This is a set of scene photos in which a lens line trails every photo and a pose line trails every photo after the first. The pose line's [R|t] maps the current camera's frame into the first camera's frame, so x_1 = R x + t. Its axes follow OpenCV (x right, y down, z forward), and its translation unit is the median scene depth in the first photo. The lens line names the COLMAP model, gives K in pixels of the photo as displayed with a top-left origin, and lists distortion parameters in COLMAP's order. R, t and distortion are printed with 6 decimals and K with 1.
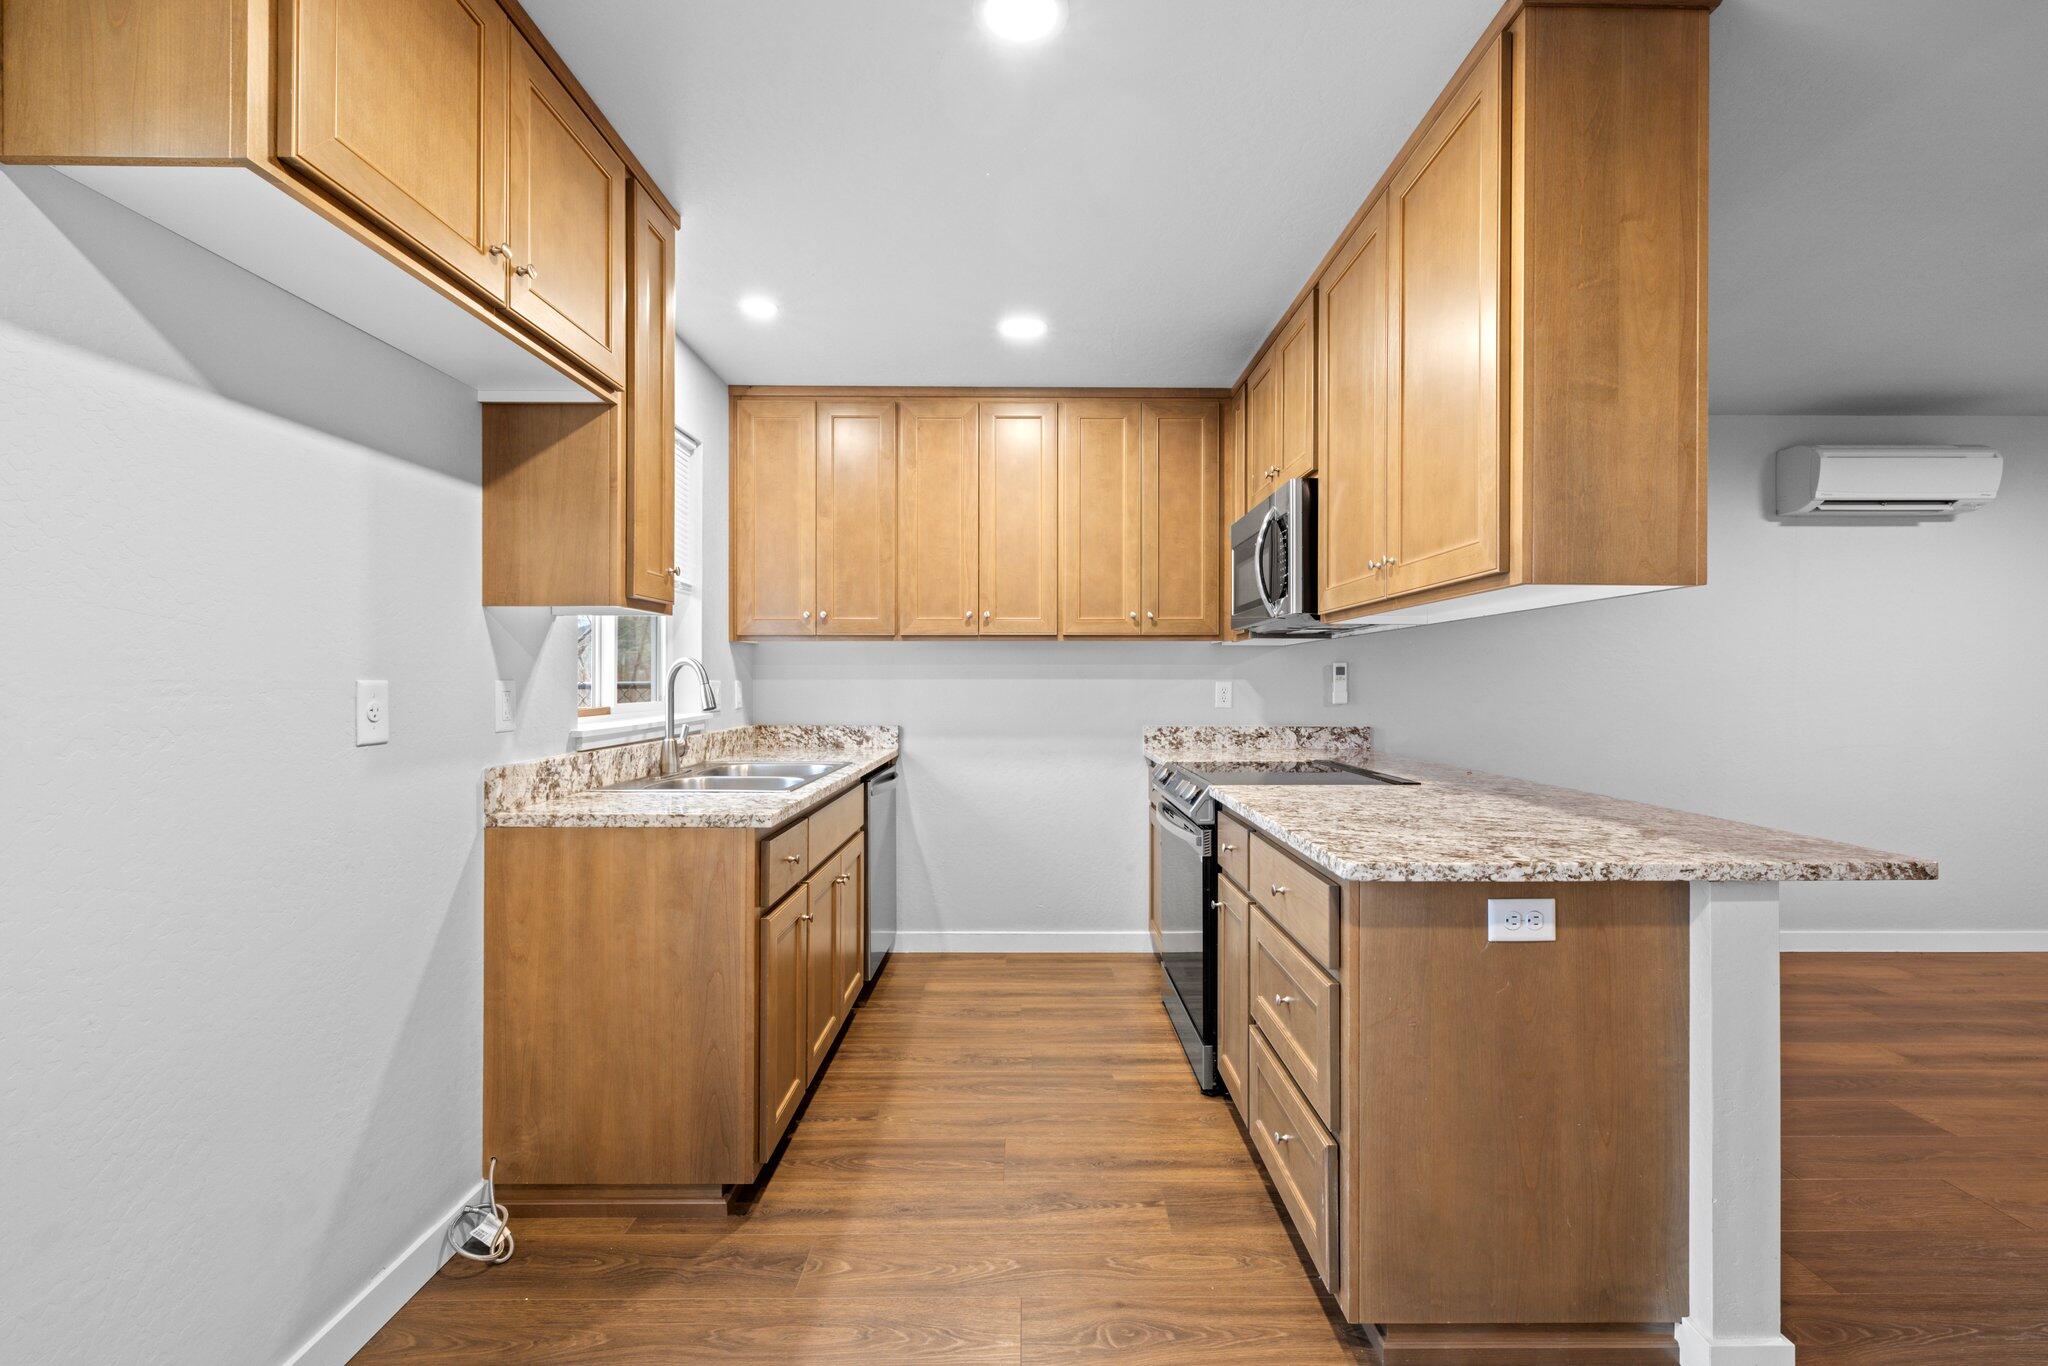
lens RADIAL K [[854.3, 0, 1031.3], [0, 854.3, 679.9], [0, 0, 1]] dist [-0.001075, 0.000134]
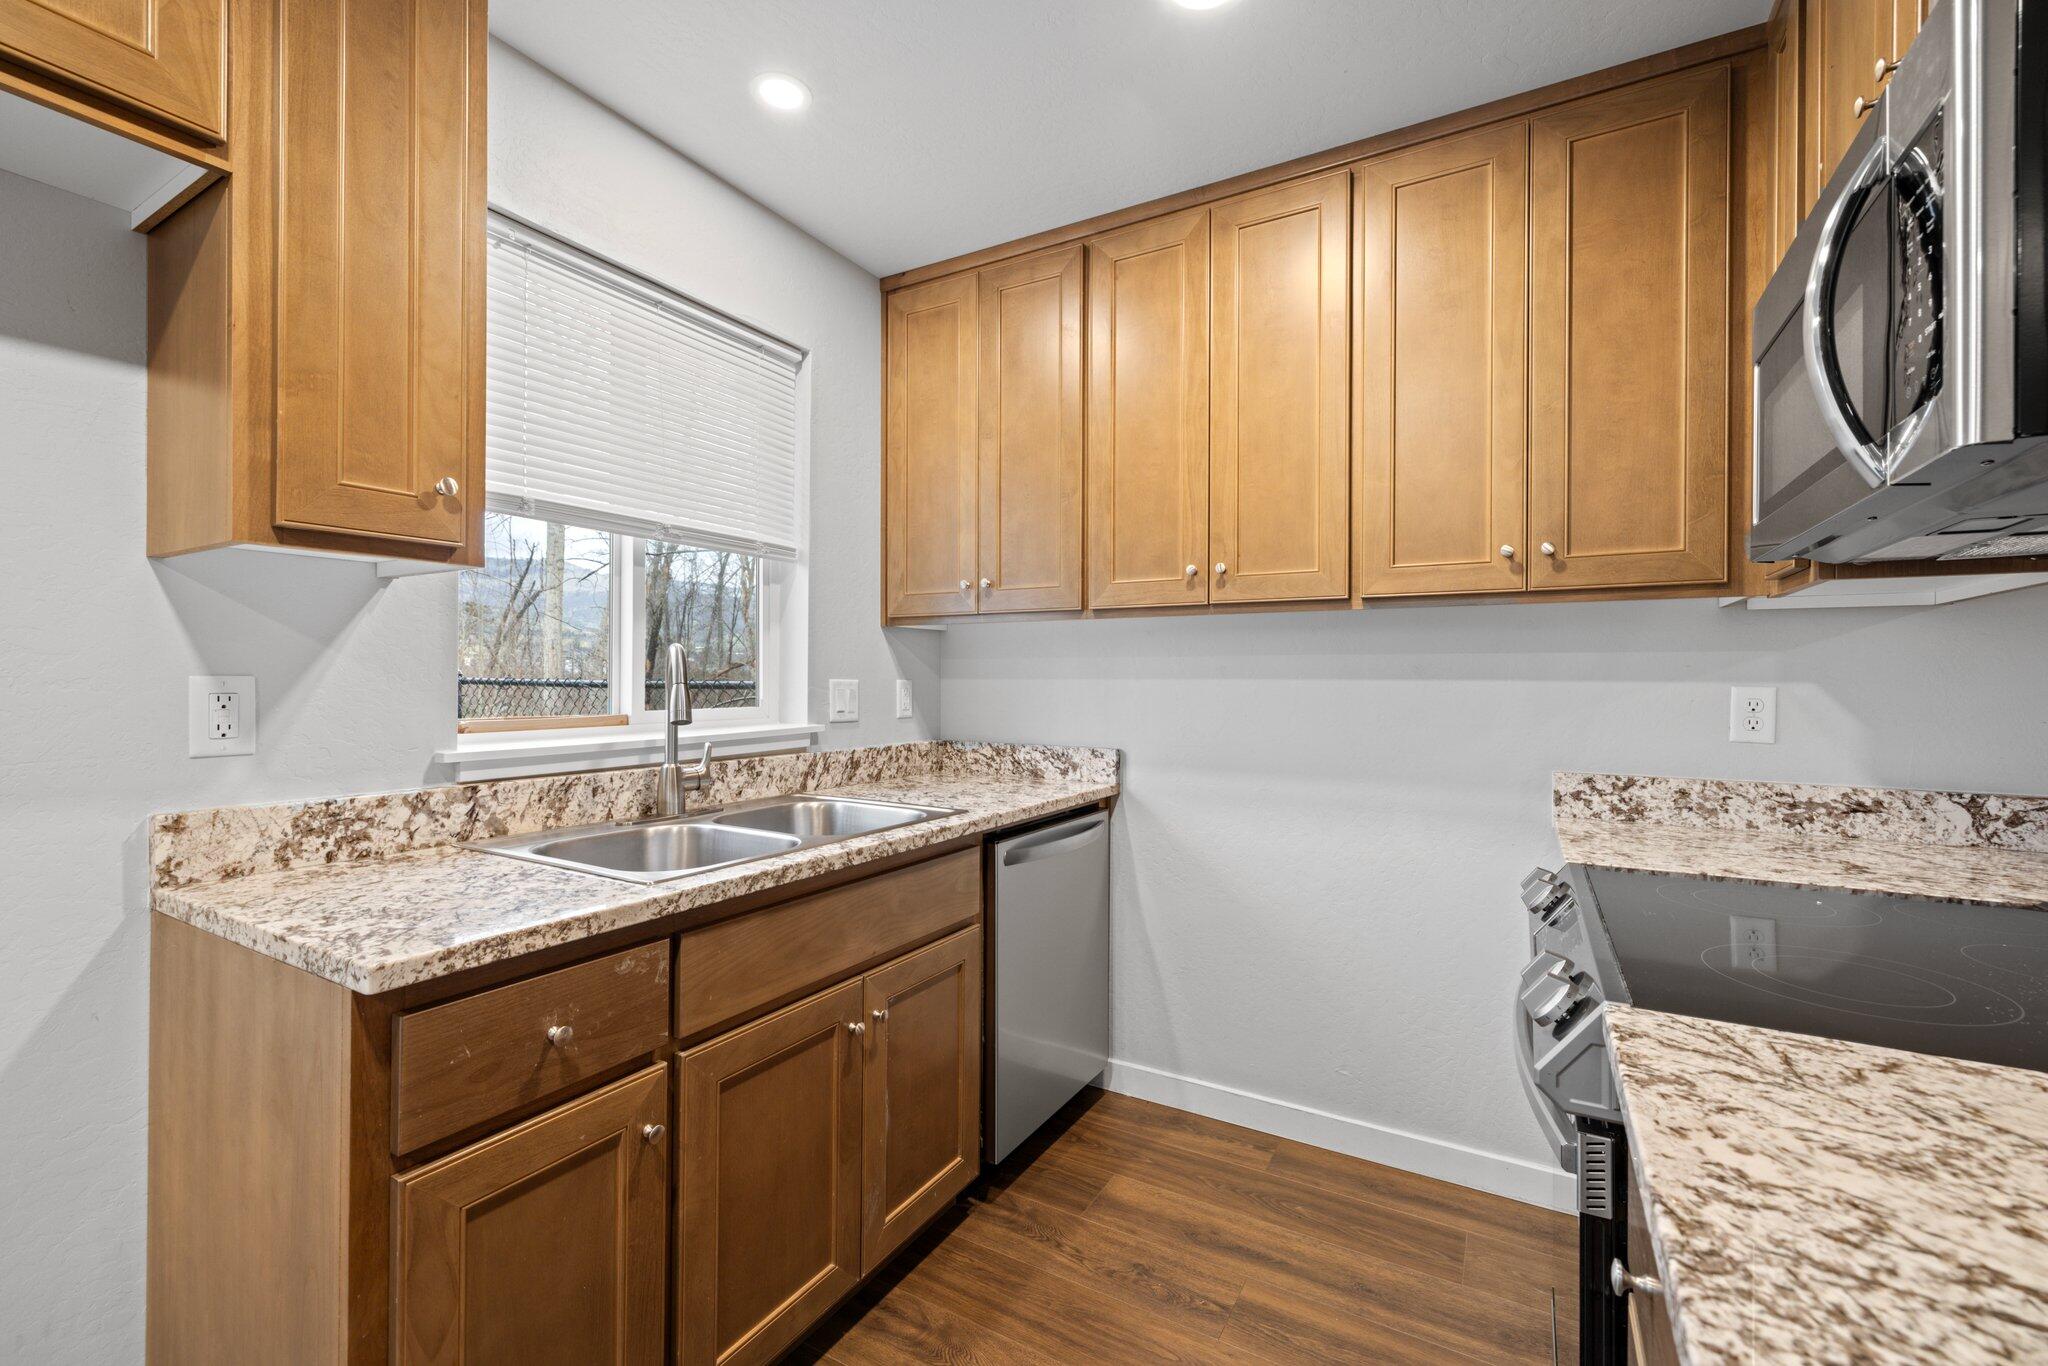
lens RADIAL K [[854.3, 0, 1030.8], [0, 854.3, 679.4], [0, 0, 1]] dist [-0.001075, 0.000134]
pose [[0.863167, 0.003928, -0.504902, 0.186223], [-0.004932, 0.999988, -0.000653, 0.000398], [0.504894, 0.003054, 0.863176, 0.613433]]
